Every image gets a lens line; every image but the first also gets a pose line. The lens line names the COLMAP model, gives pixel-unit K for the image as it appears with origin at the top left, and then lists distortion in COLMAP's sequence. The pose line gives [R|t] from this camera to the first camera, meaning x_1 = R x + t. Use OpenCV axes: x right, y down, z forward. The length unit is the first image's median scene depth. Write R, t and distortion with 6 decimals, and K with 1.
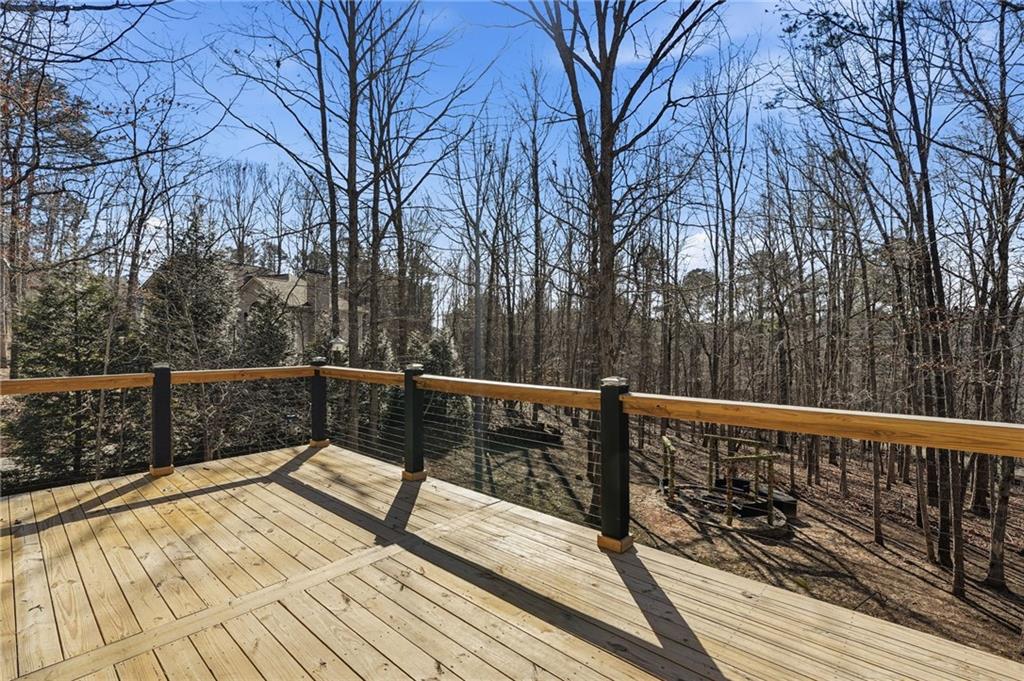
lens RADIAL K [[477.9, 0, 517.8], [0, 477.9, 343.6], [0, 0, 1]] dist [-0.003811, -0.000794]
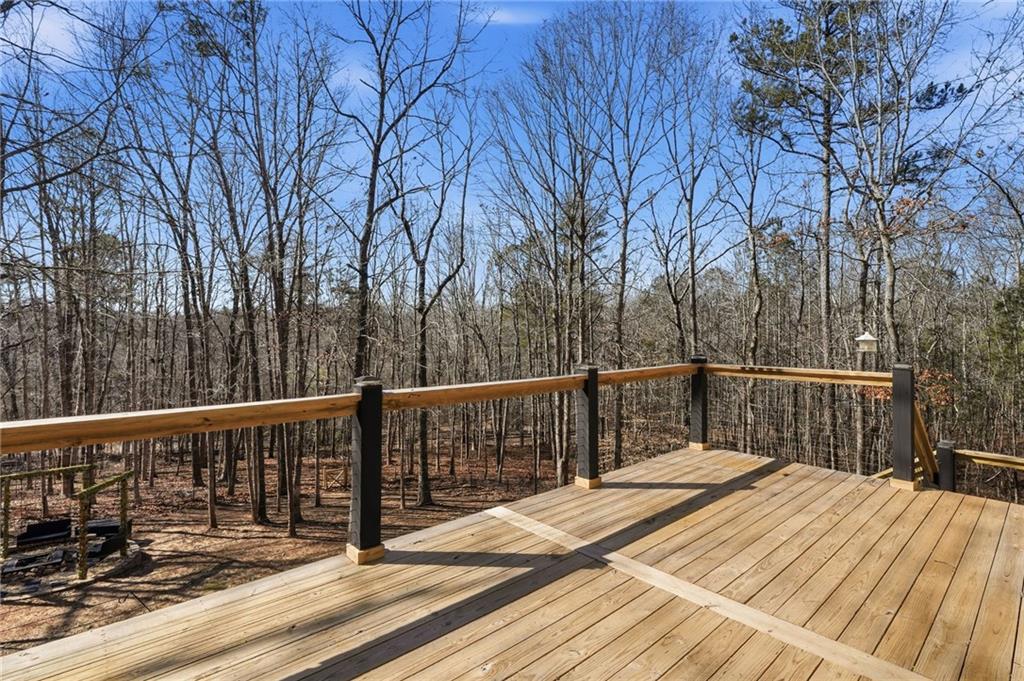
lens RADIAL K [[477.9, 0, 517.6], [0, 477.9, 335.7], [0, 0, 1]] dist [-0.003811, -0.000794]
pose [[0.109184, -0.002358, 0.994019, -0.258385], [0.014388, 0.999896, 0.000792, -0.001923], [-0.993917, 0.014215, 0.109207, 0.229851]]
